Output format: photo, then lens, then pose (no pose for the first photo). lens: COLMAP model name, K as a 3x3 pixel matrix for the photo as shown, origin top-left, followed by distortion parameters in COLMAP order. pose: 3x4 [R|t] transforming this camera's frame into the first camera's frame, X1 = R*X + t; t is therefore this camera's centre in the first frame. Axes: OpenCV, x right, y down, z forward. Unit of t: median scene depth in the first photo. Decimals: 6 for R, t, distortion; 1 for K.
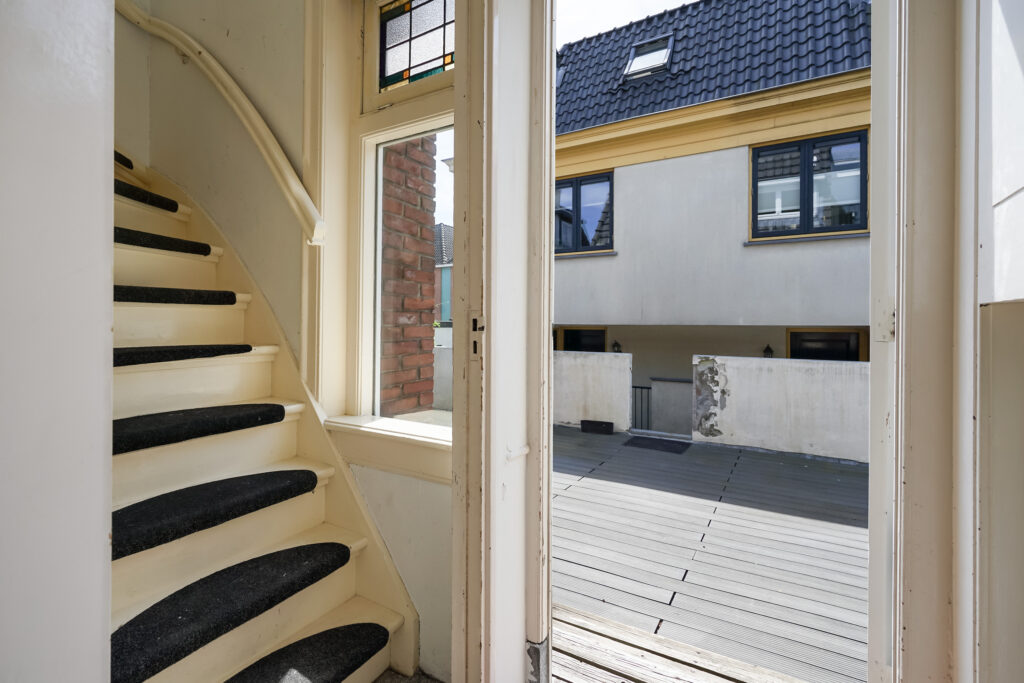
lens RADIAL K [[469.8, 0, 512.4], [0, 469.8, 322.3], [0, 0, 1]] dist [-0.003116, -0.000130]
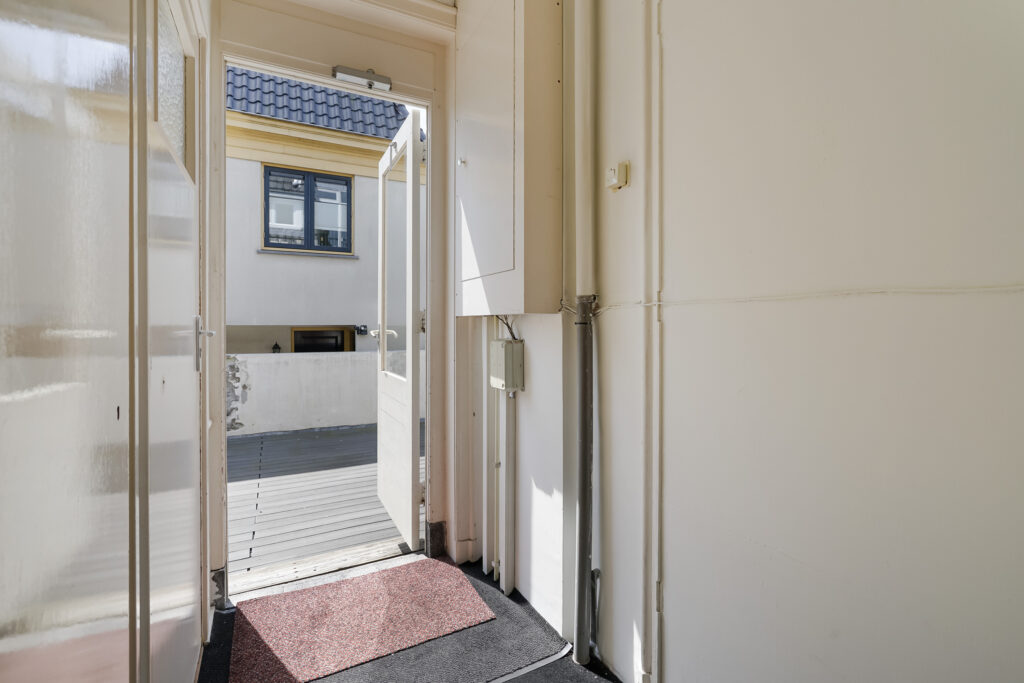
lens RADIAL K [[469.8, 0, 512.4], [0, 469.8, 322.3], [0, 0, 1]] dist [-0.003116, -0.000130]
pose [[0.520119, -0.000556, 0.854094, -0.150854], [0.000152, 1.000000, 0.000559, -0.001091], [-0.854094, -0.000161, 0.520119, -0.088932]]
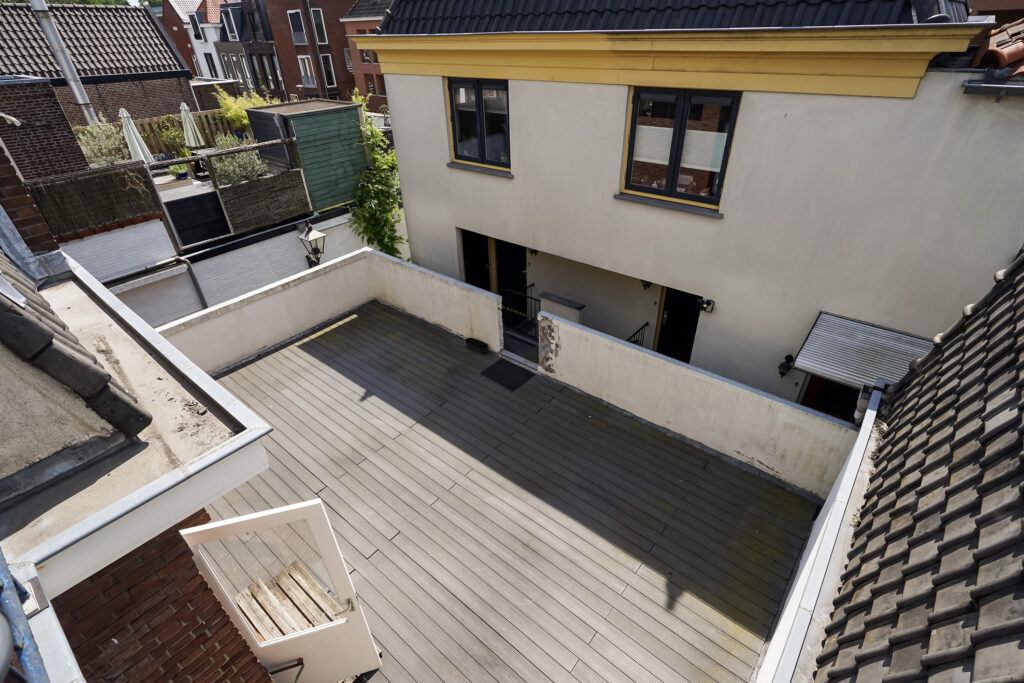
lens RADIAL K [[482.2, 0, 512.0], [0, 482.2, 341.5], [0, 0, 1]] dist [-0.001982, -0.000089]
pose [[0.989178, 0.050953, -0.137589, 0.495851], [0.033041, 0.836314, 0.547254, -0.542197], [0.142952, -0.545878, 0.825580, -0.050493]]
